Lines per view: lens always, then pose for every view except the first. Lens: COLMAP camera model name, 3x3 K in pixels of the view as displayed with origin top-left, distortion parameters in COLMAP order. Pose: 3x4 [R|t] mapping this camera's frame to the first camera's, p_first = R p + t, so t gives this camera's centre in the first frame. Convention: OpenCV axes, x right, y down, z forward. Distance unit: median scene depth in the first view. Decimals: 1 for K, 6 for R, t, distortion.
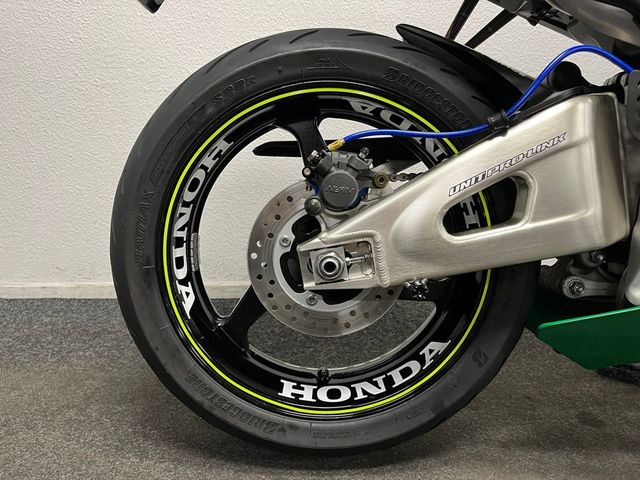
lens RADIAL K [[479.3, 0, 320.0], [0, 479.3, 240.0], [0, 0, 1]] dist [0.026729, -0.001561]
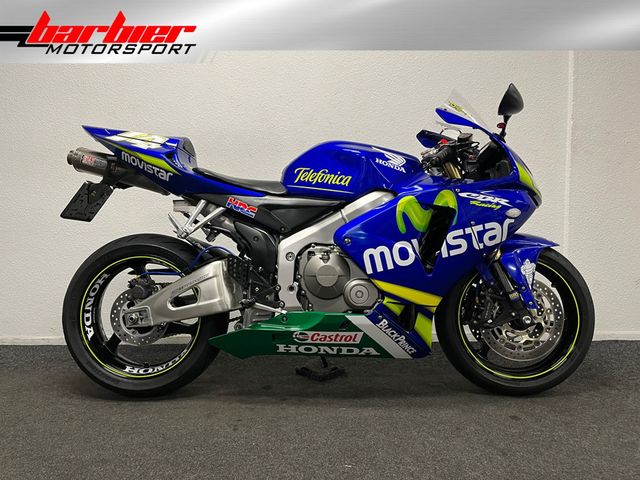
lens RADIAL K [[479.3, 0, 320.0], [0, 479.3, 240.0], [0, 0, 1]] dist [0.026729, -0.001561]
pose [[0.999321, -0.013631, -0.034230, 1.107671], [0.008169, 0.987893, -0.154919, 0.038927], [0.035927, 0.154534, 0.987334, -1.690504]]
